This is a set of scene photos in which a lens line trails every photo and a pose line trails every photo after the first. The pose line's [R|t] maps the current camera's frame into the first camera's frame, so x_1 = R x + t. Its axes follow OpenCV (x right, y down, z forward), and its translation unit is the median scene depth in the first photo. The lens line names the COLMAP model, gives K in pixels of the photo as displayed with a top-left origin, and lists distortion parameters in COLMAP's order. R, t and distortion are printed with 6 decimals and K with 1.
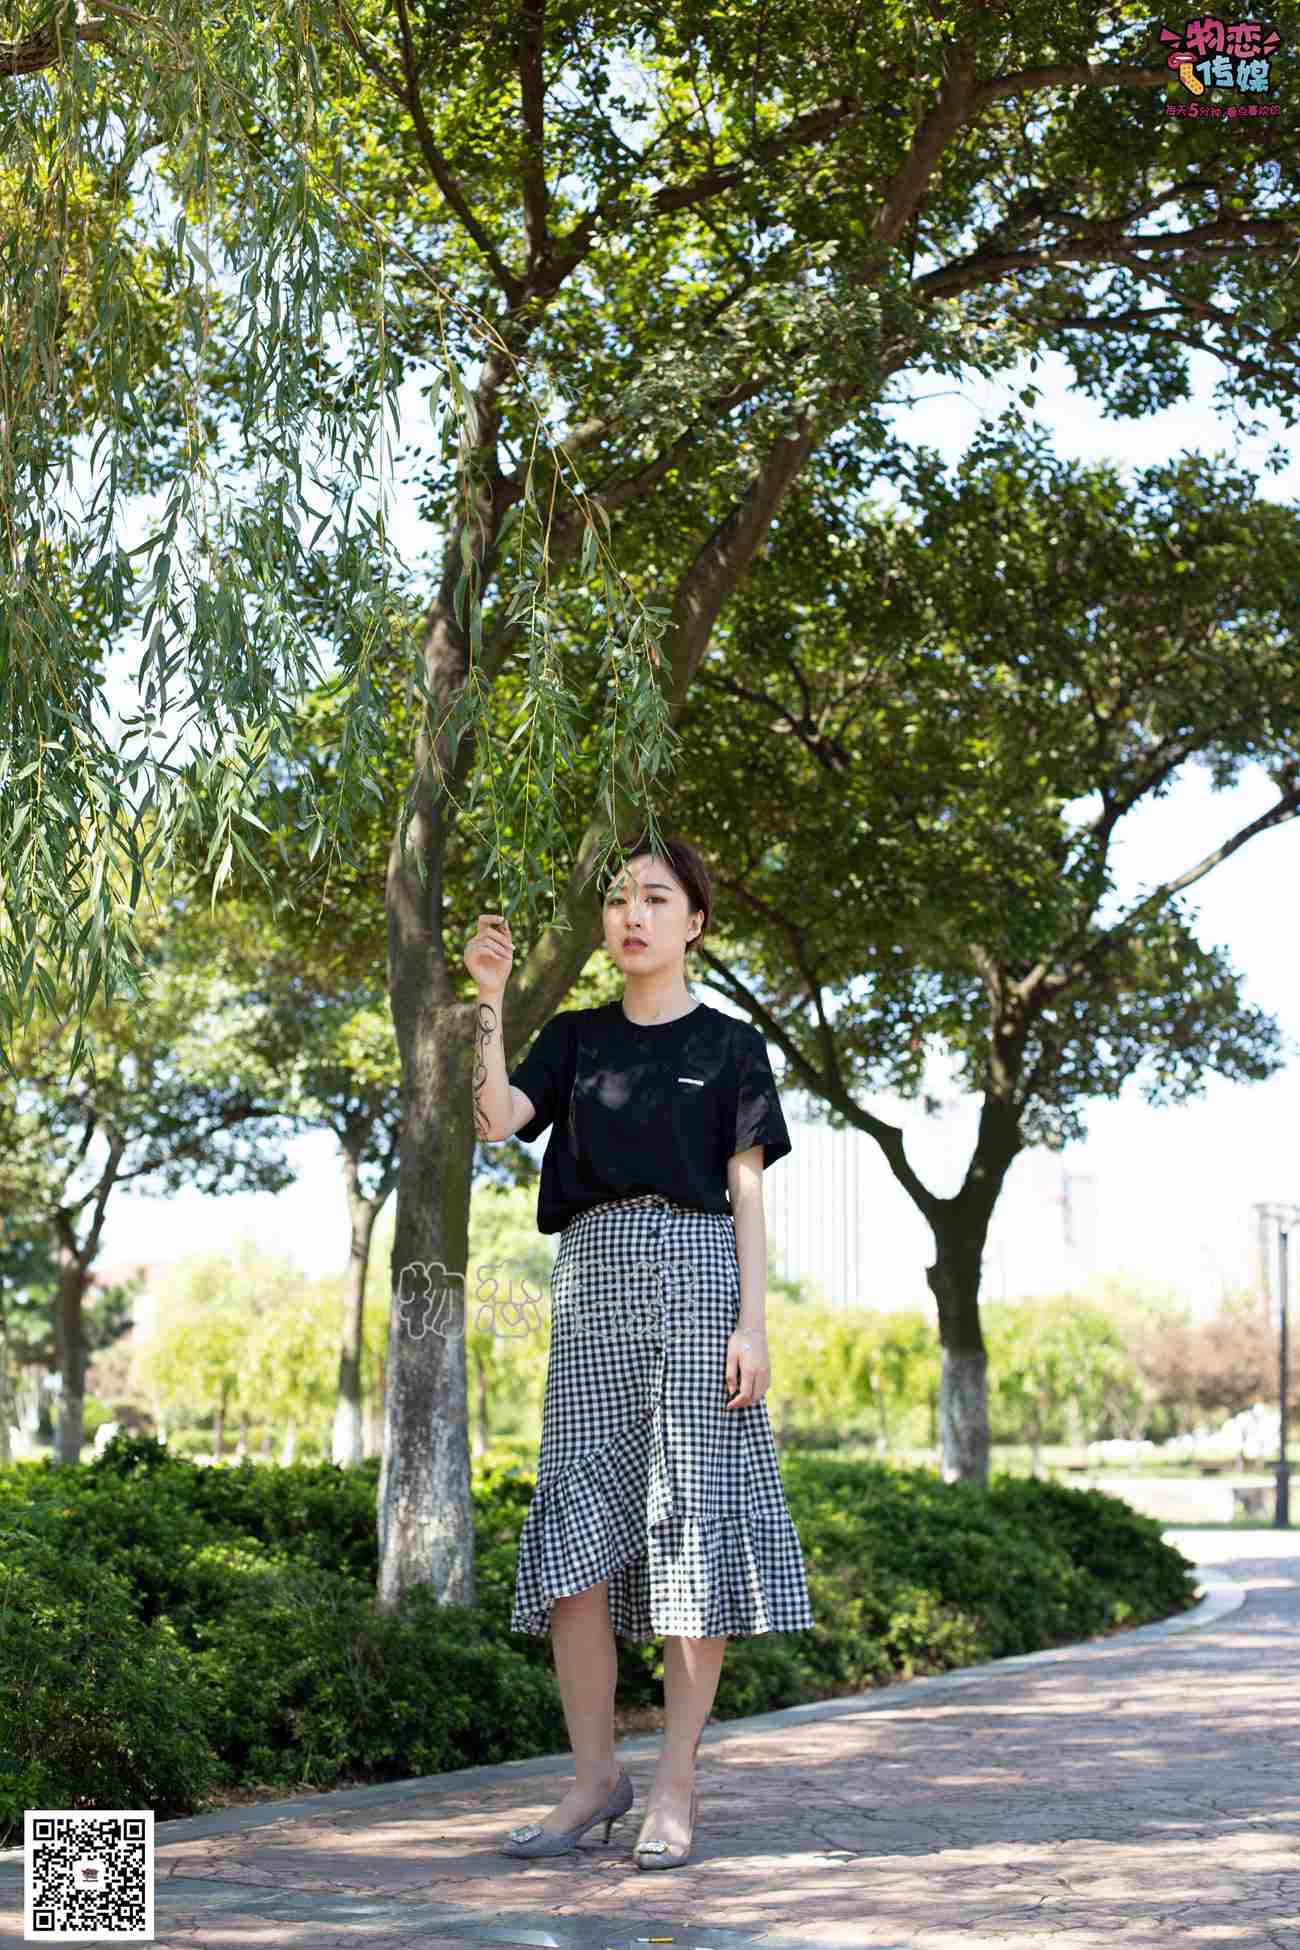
lens RADIAL K [[2842.8, 0, 642.8], [0, 2842.8, 975.6], [0, 0, 1]] dist [-0.136001, 0.068425]
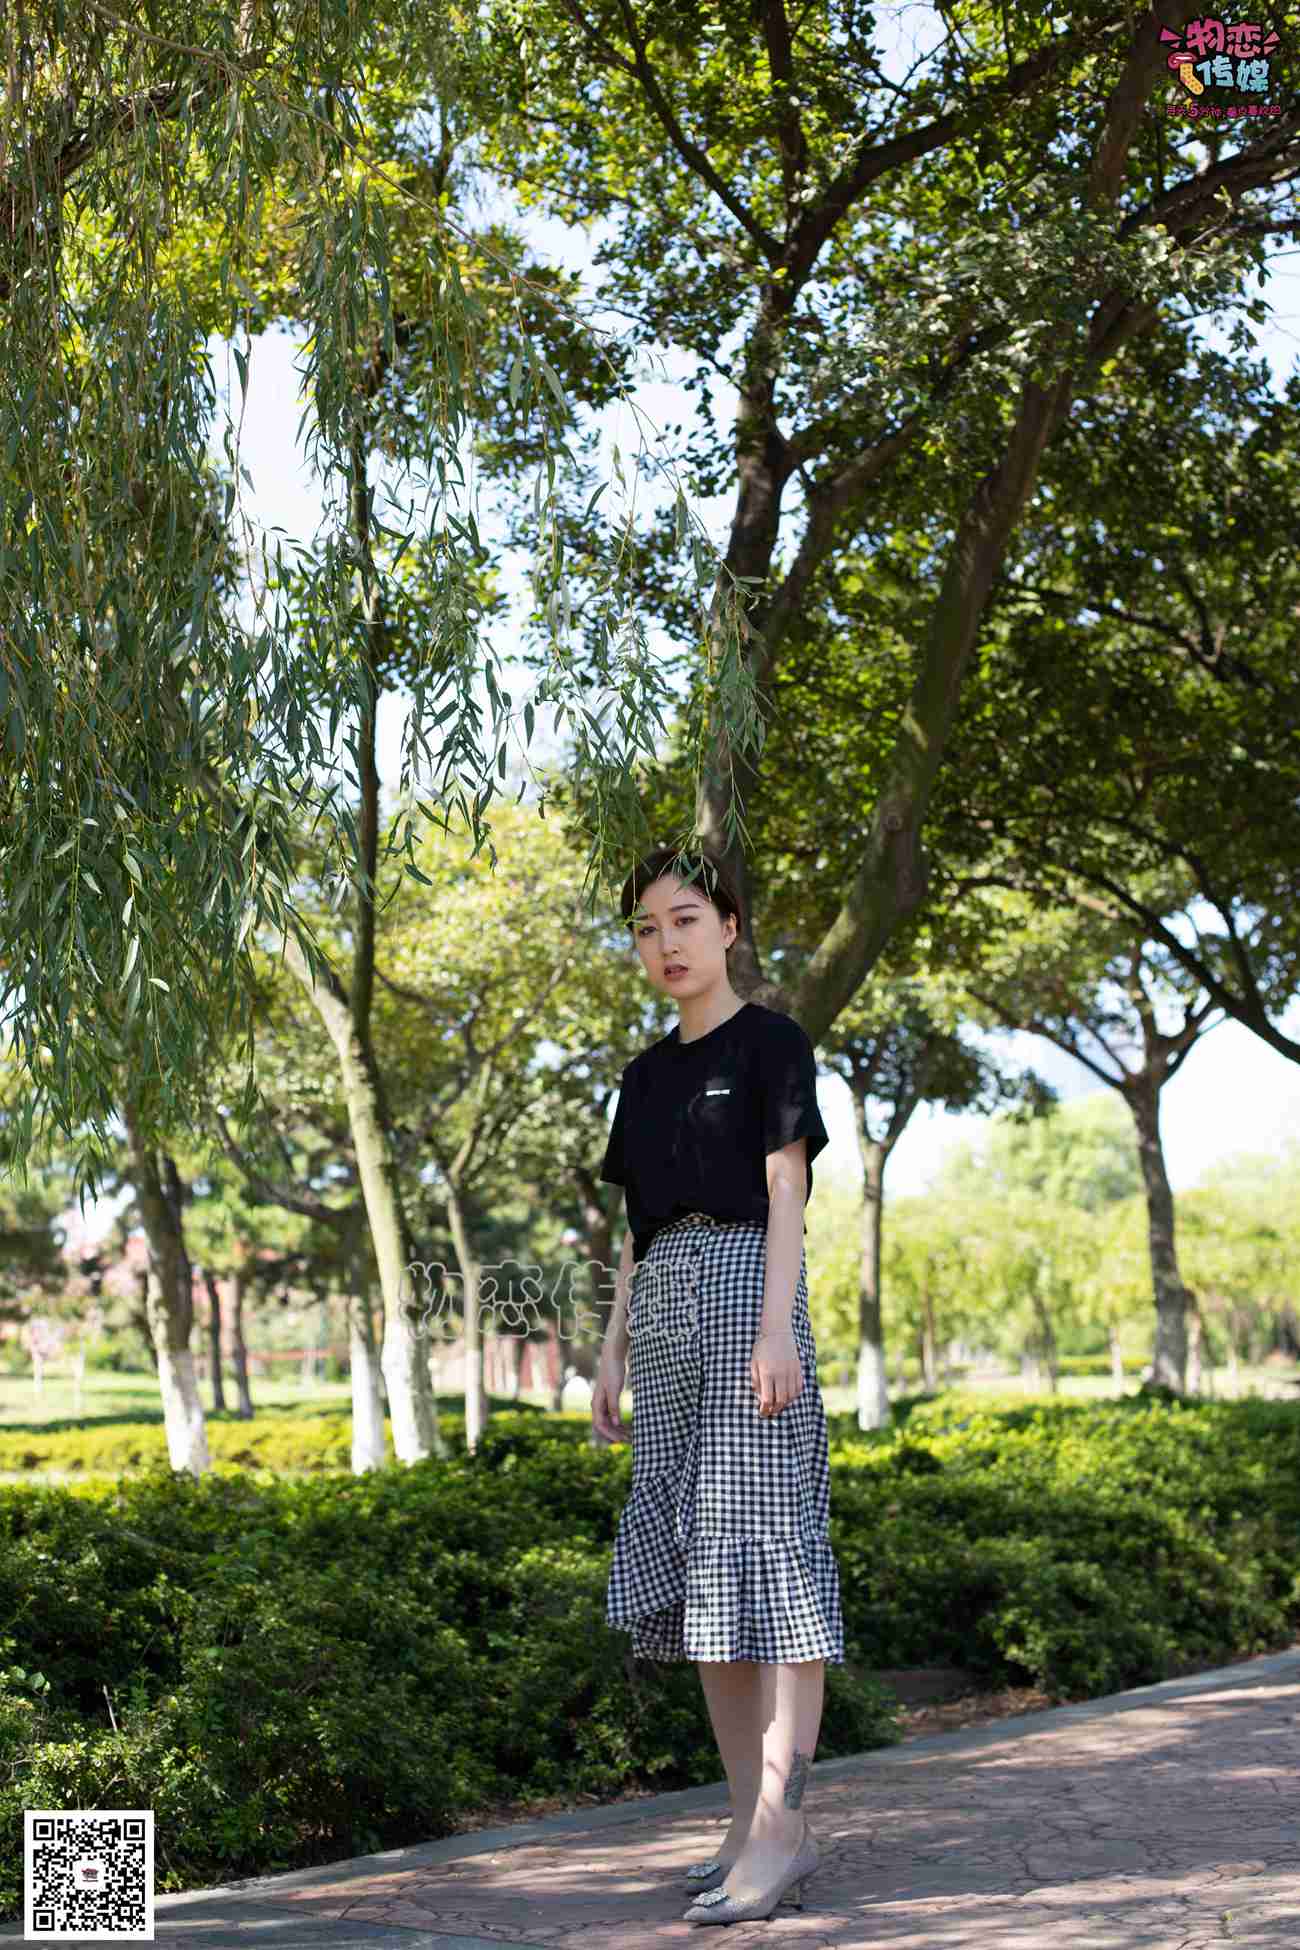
lens RADIAL K [[2842.8, 0, 642.8], [0, 2842.8, 975.6], [0, 0, 1]] dist [-0.136001, 0.068425]
pose [[0.976515, -0.072531, -0.202873, 0.061049], [0.078025, 0.996767, 0.019201, -0.010095], [0.200825, -0.034580, 0.979017, 0.017033]]
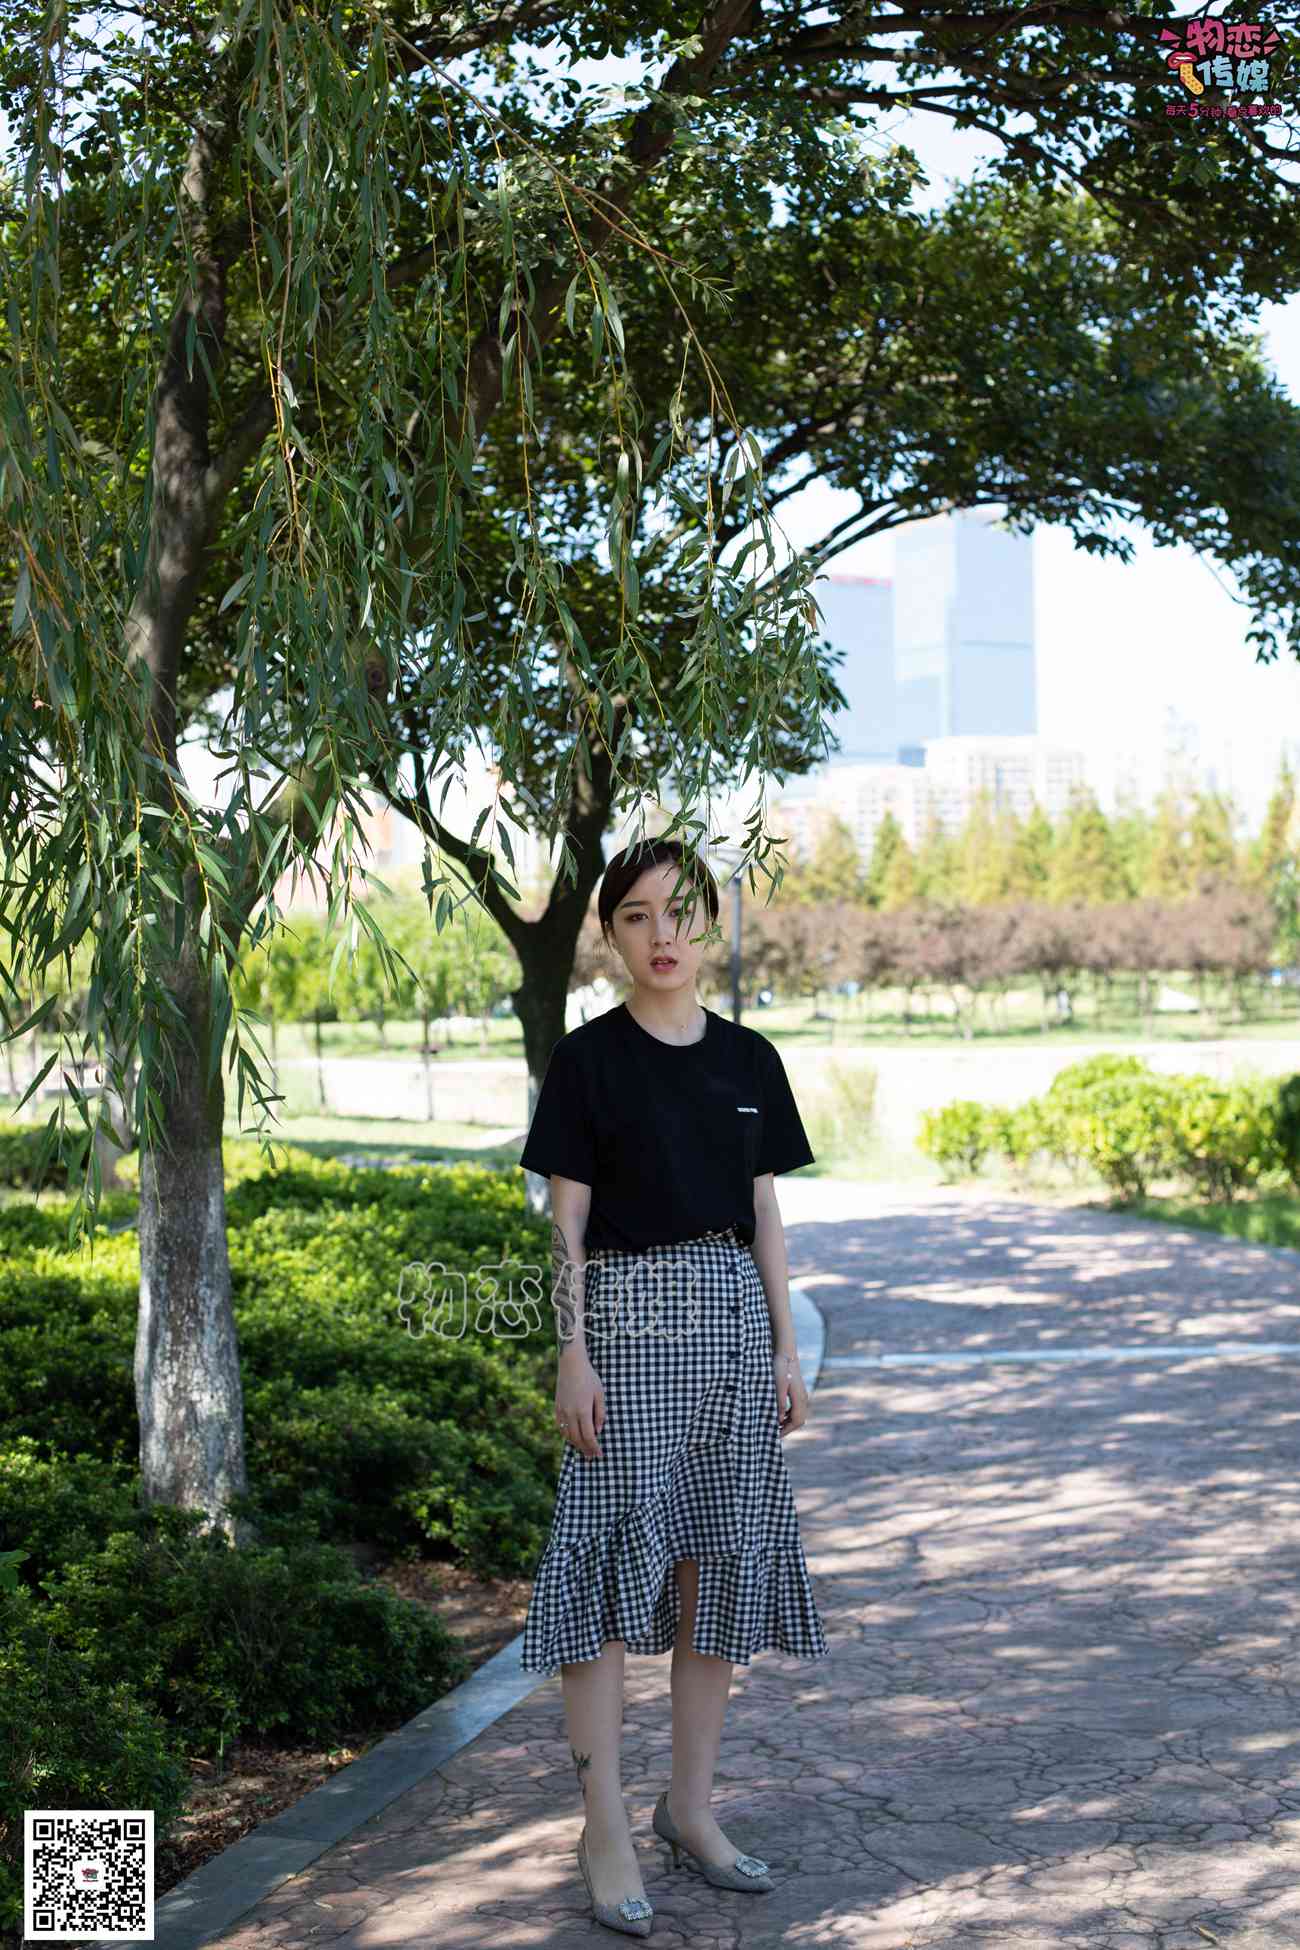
lens RADIAL K [[2826.3, 0, 646.1], [0, 2826.3, 984.0], [0, 0, 1]] dist [-0.129575, 0.036793]
pose [[0.969184, -0.022858, 0.245273, -0.098402], [-0.016708, 0.987293, 0.158030, -0.057431], [-0.245769, -0.157258, 0.956487, 0.058616]]
